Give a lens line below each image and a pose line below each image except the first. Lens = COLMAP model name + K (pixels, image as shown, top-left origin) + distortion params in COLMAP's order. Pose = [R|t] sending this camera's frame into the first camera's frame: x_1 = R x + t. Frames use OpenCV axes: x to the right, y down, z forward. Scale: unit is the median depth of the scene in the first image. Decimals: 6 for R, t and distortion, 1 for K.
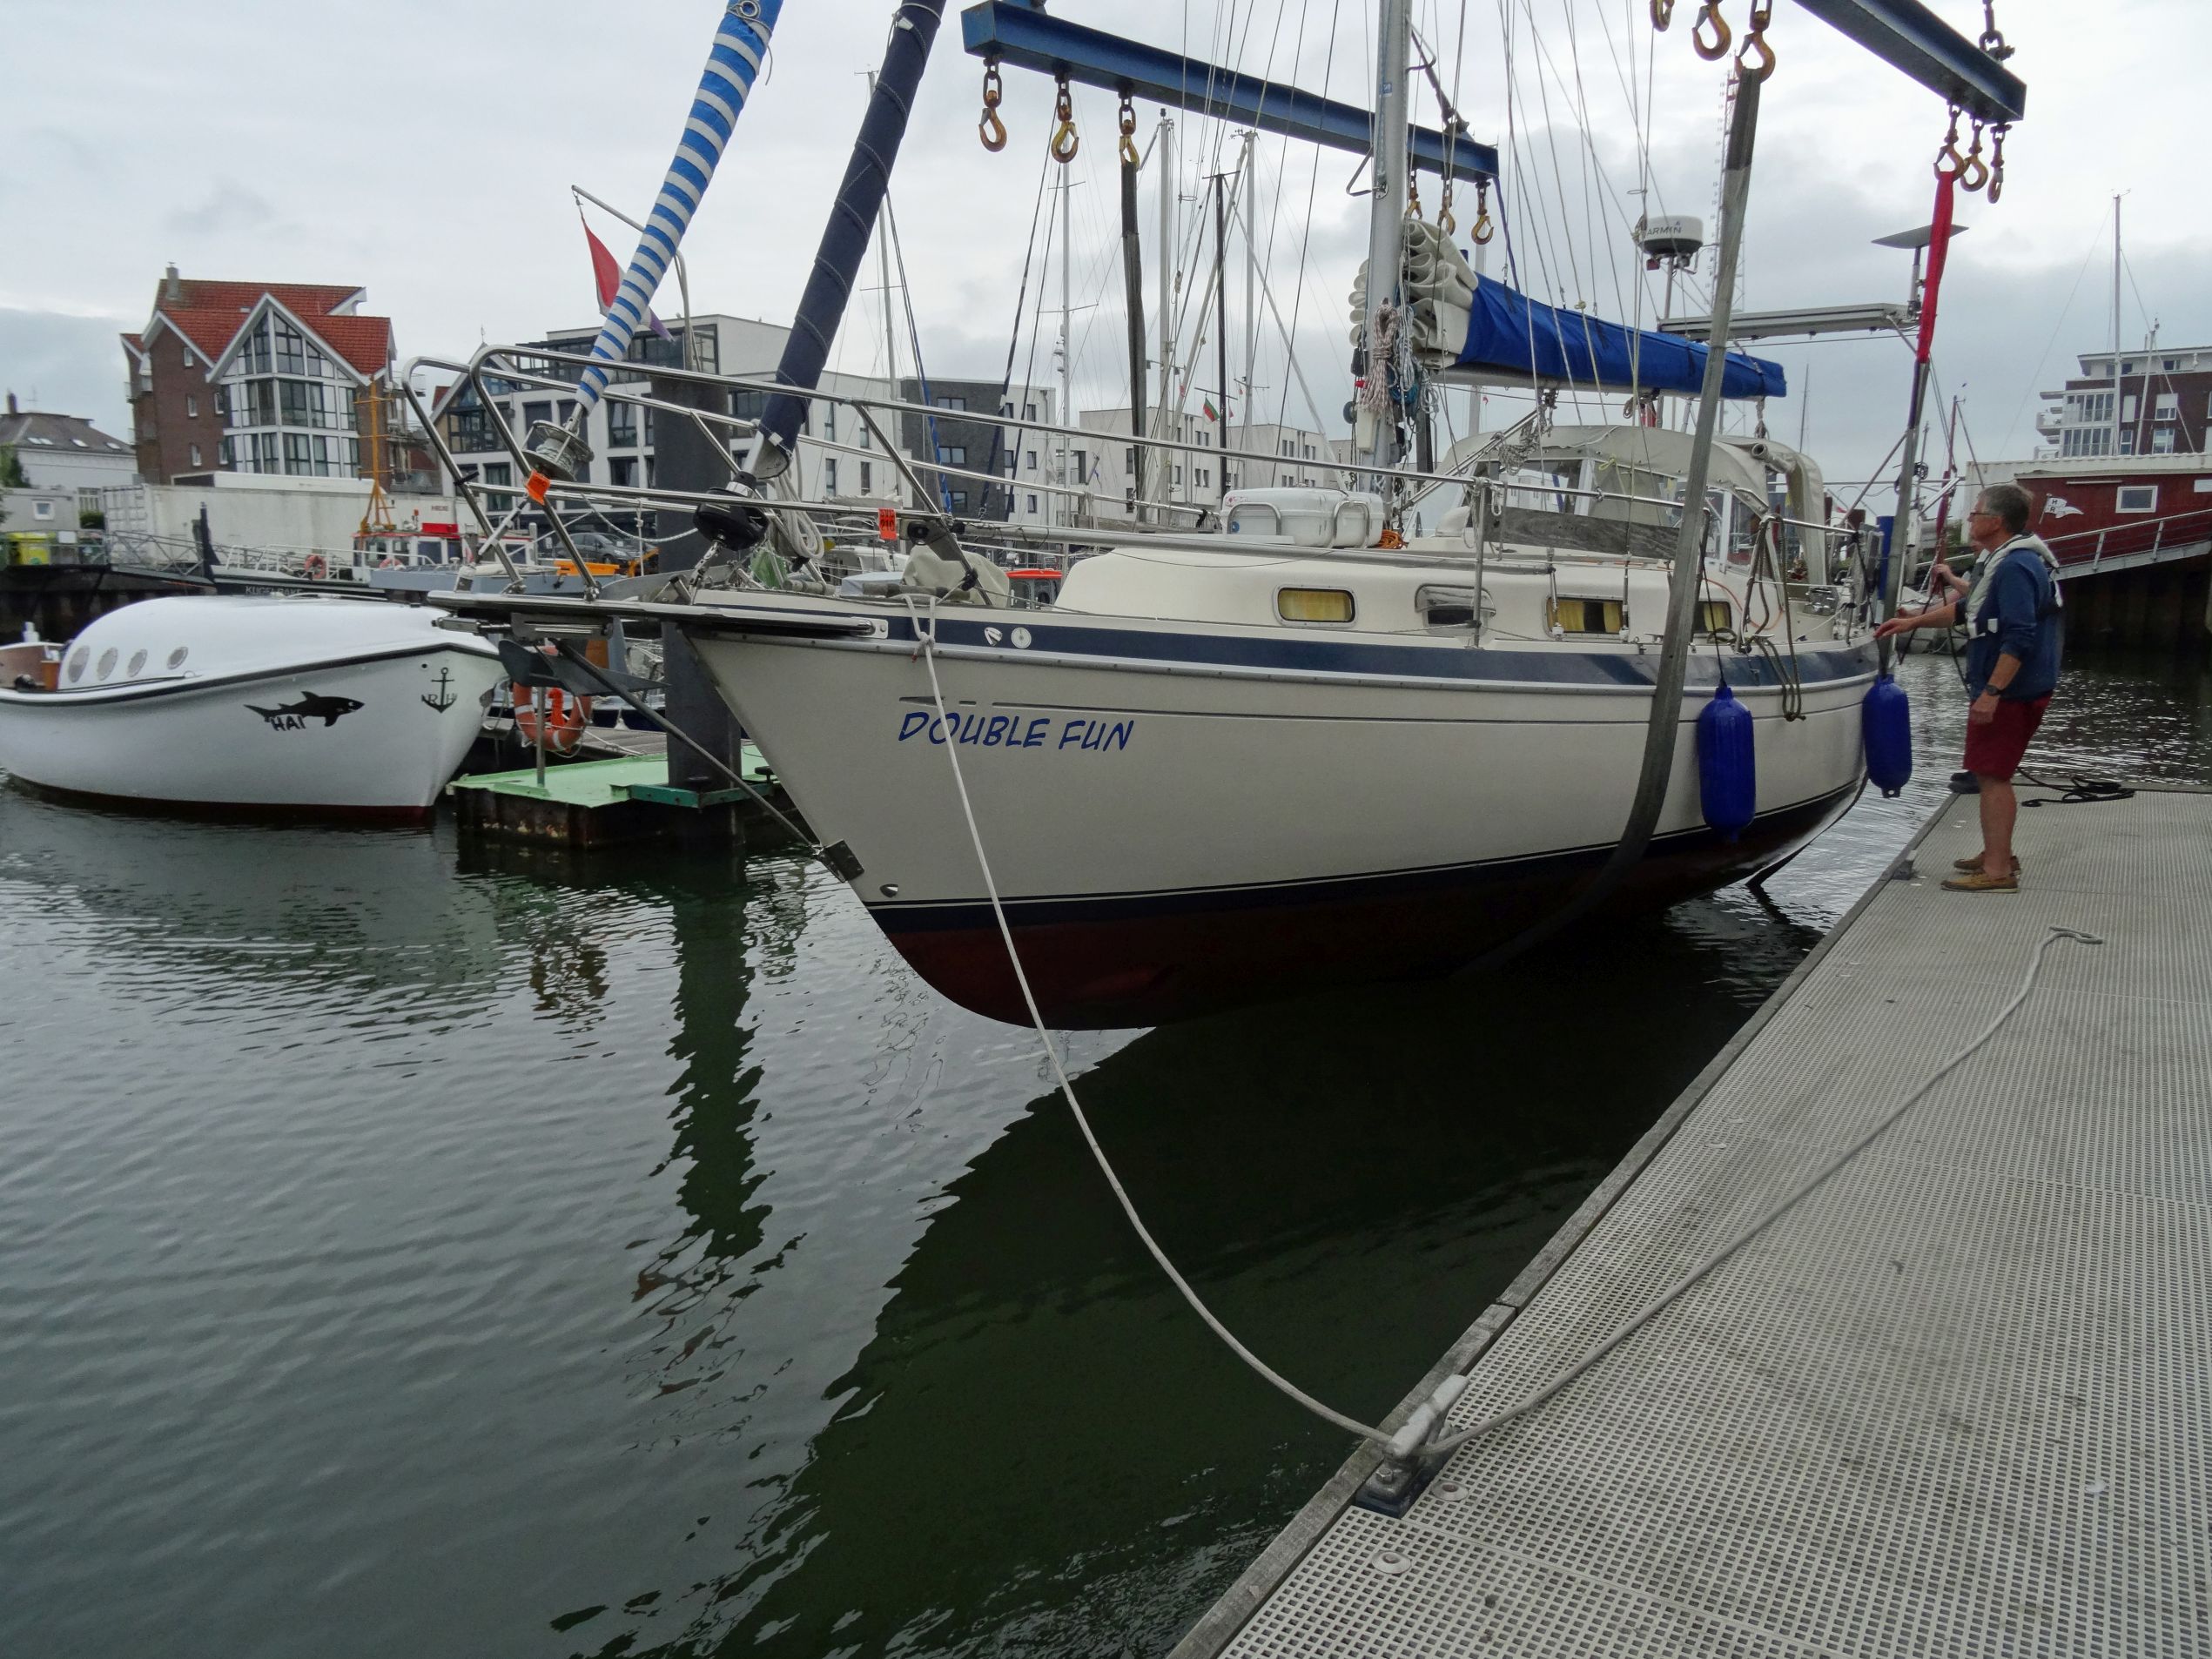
lens RADIAL K [[1578.4, 0, 1106.0], [0, 1578.4, 829.5], [0, 0, 1]] dist [-0.003967, 0.000385]
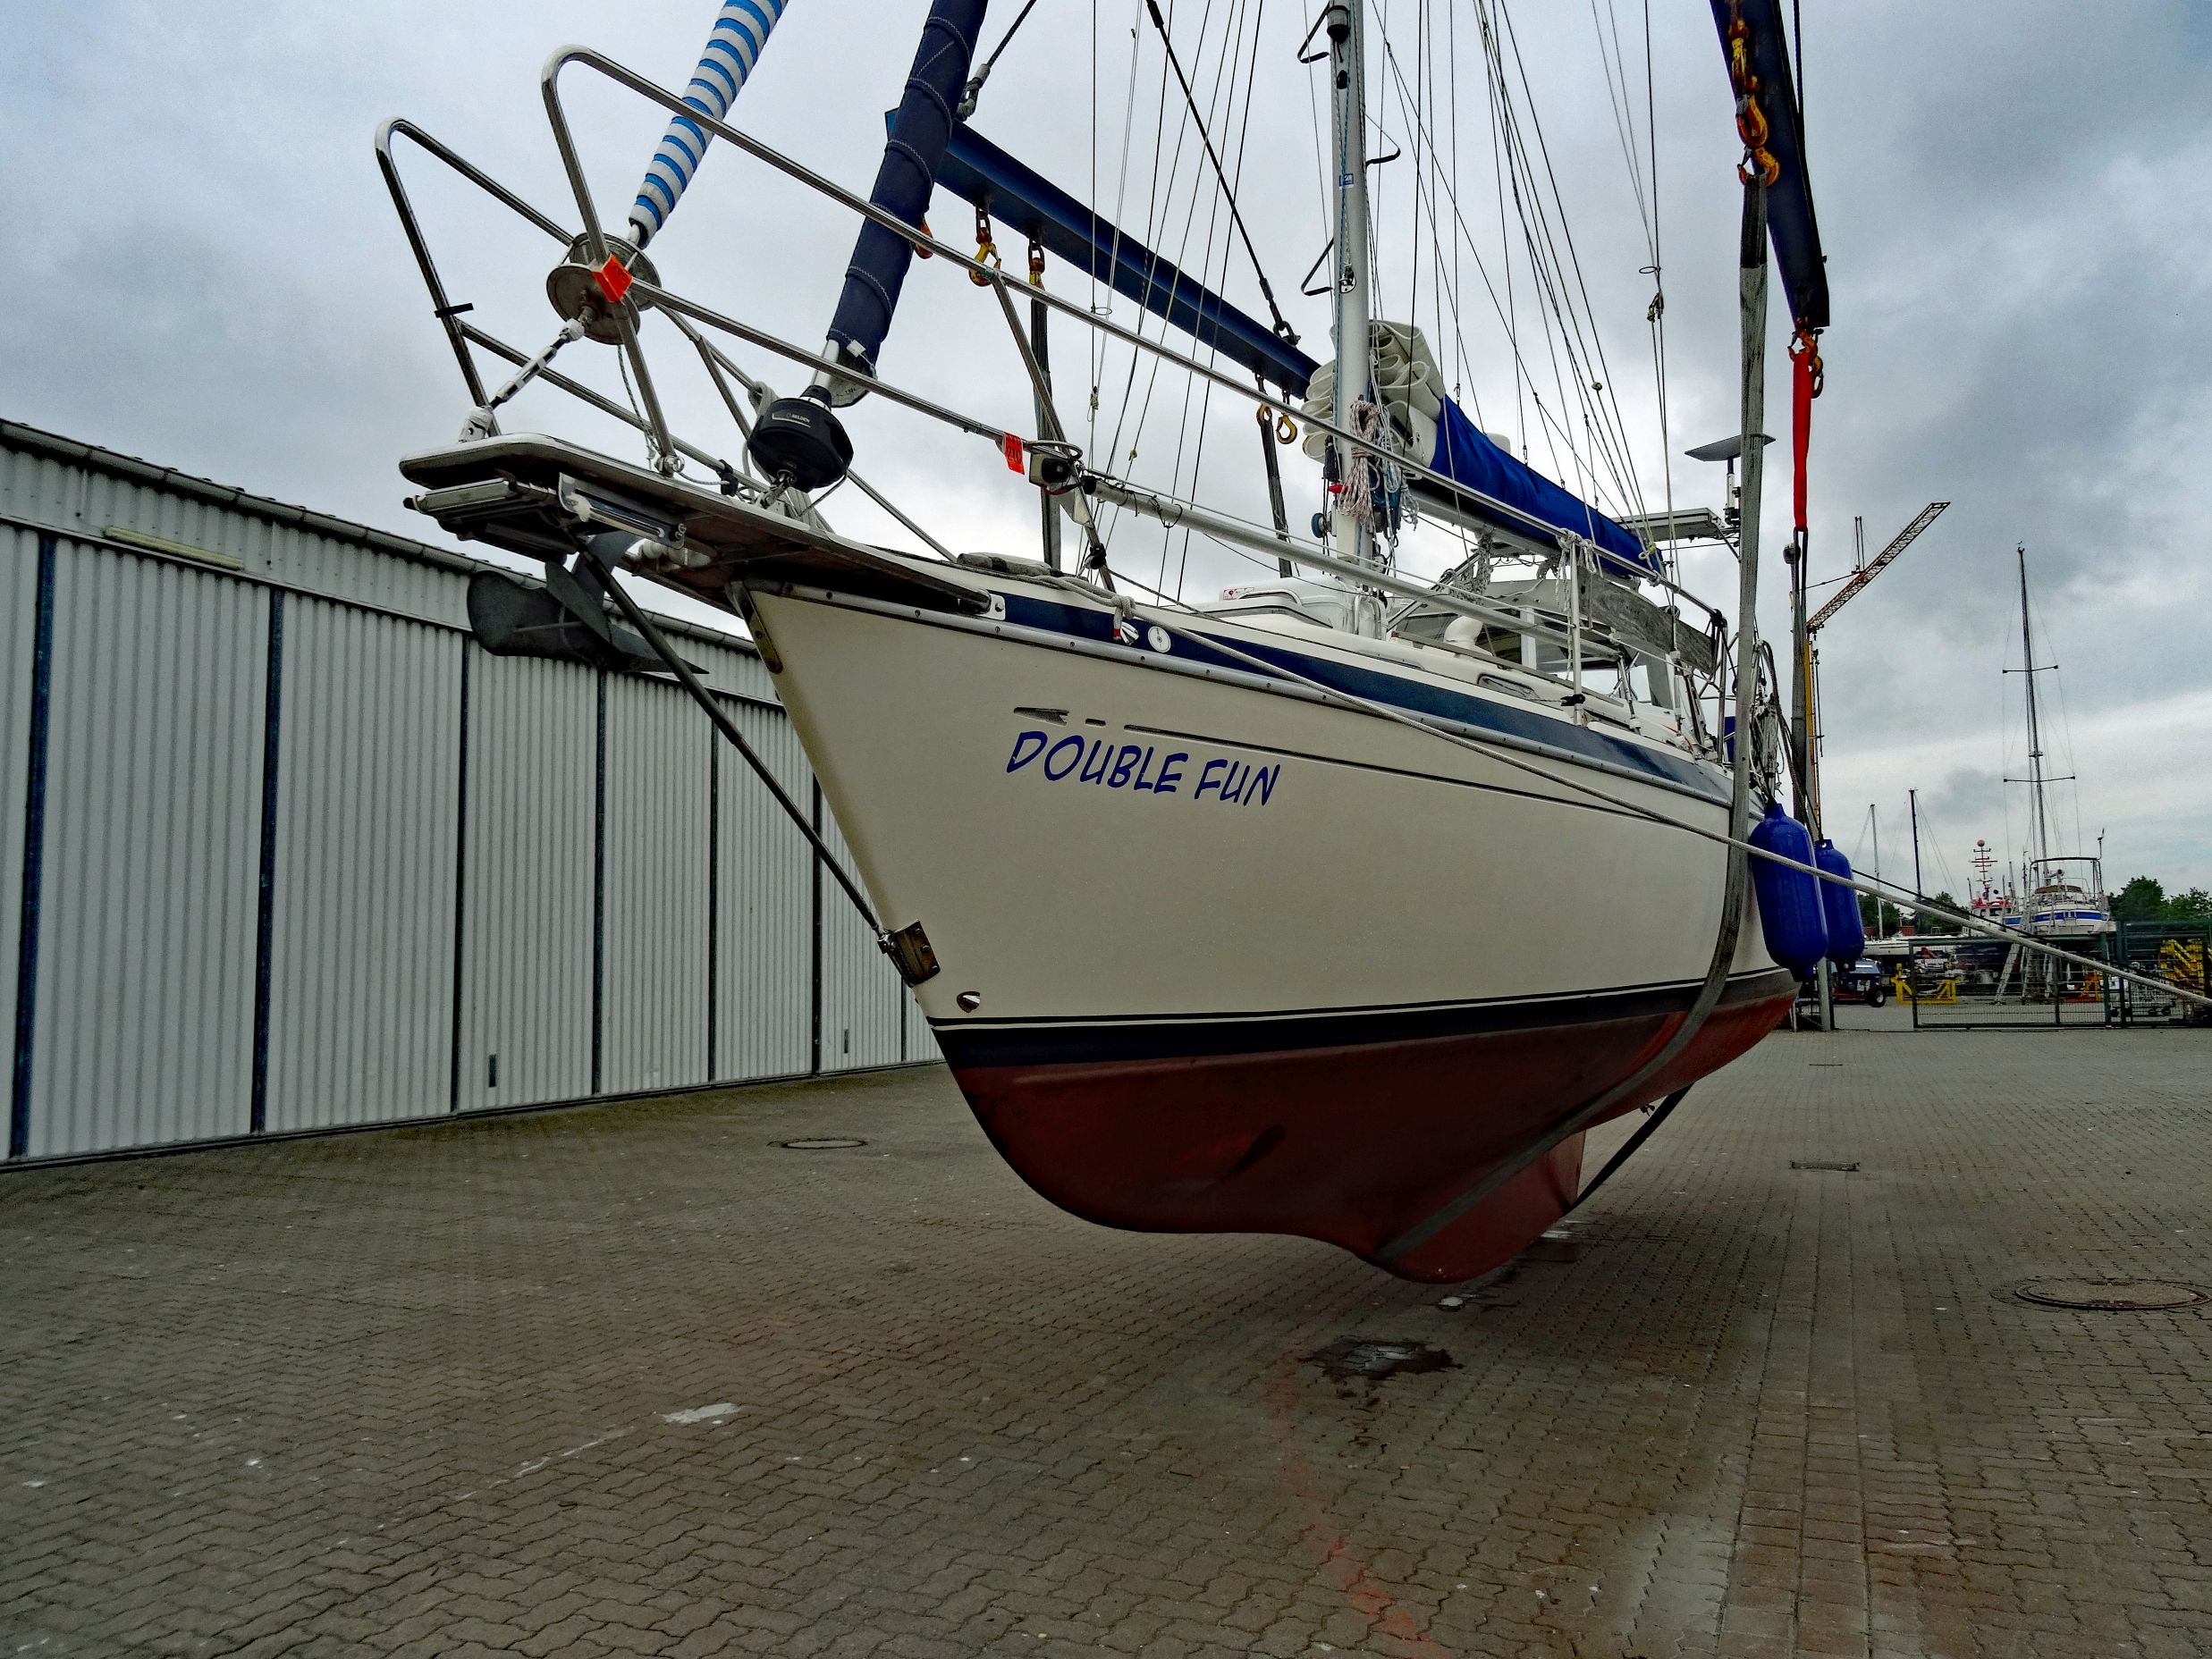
lens RADIAL K [[1578.3, 0, 1106.0], [0, 1578.3, 829.5], [0, 0, 1]] dist [-0.003967, 0.000385]
pose [[0.973692, -0.012109, 0.227546, -0.240032], [0.060423, 0.976561, -0.206585, 0.114645], [-0.219711, 0.214899, 0.951601, 0.302733]]
